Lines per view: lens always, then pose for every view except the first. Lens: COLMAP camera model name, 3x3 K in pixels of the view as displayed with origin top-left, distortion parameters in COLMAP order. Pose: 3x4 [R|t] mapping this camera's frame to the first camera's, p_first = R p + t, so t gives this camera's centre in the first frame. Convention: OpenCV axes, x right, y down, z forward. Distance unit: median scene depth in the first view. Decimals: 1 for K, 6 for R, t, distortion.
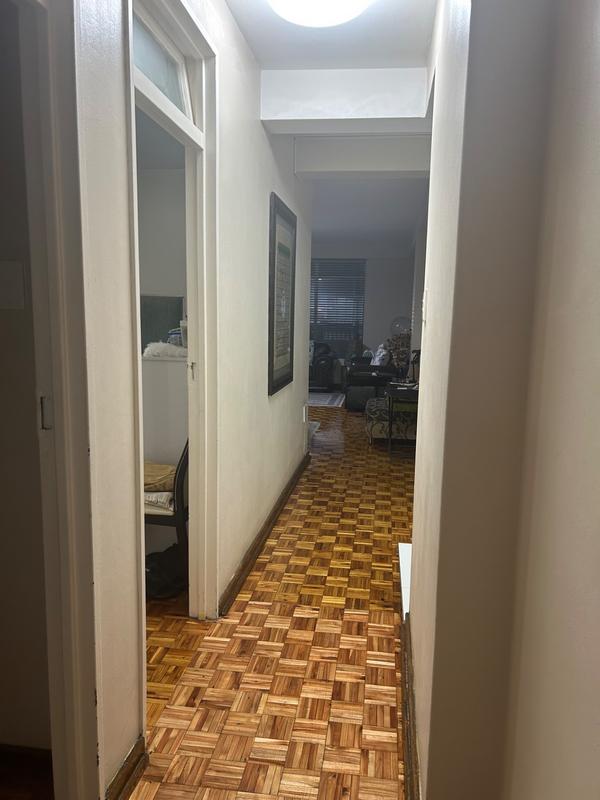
lens RADIAL K [[598.5, 0, 299.2], [0, 598.5, 403.2], [0, 0, 1]] dist [0.054733, -0.063609]
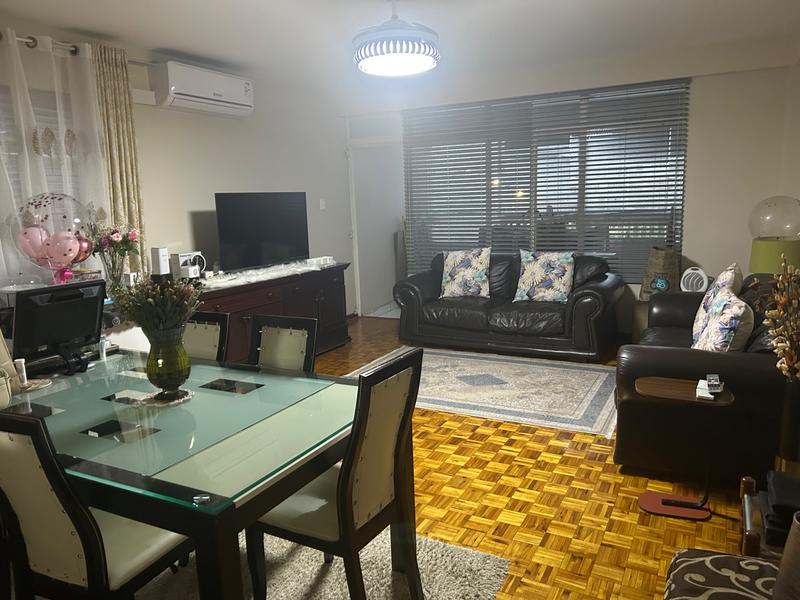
lens RADIAL K [[598.5, 0, 404.9], [0, 598.5, 299.1], [0, 0, 1]] dist [0.054733, -0.063609]
pose [[0.940987, 0.005277, -0.338402, 0.017753], [0.002316, 0.999755, 0.022030, -0.021914], [0.338435, -0.021513, 0.940744, 0.135409]]
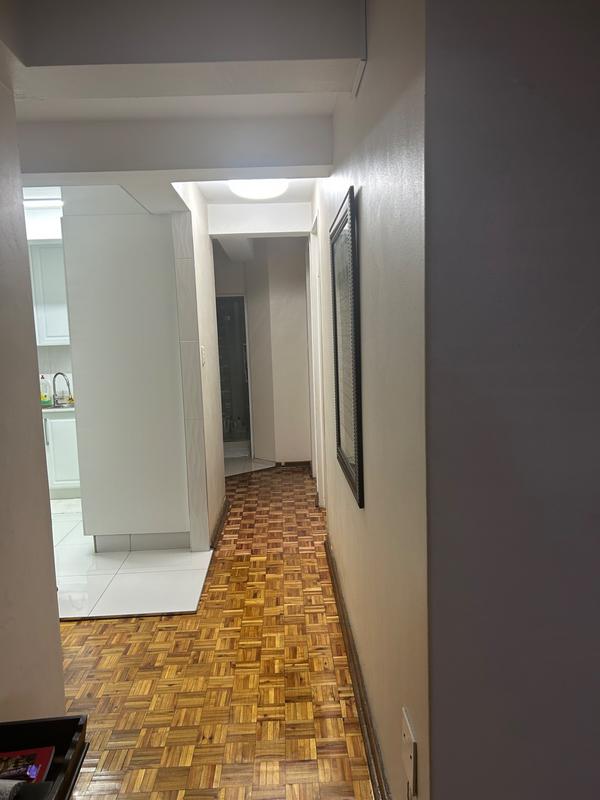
lens RADIAL K [[598.5, 0, 299.0], [0, 598.5, 399.4], [0, 0, 1]] dist [0.054733, -0.063609]
pose [[-0.984341, 0.033411, -0.173077, 0.220931], [-0.010944, 0.968396, 0.249179, -0.444663], [0.175932, 0.247172, -0.952866, 2.566166]]
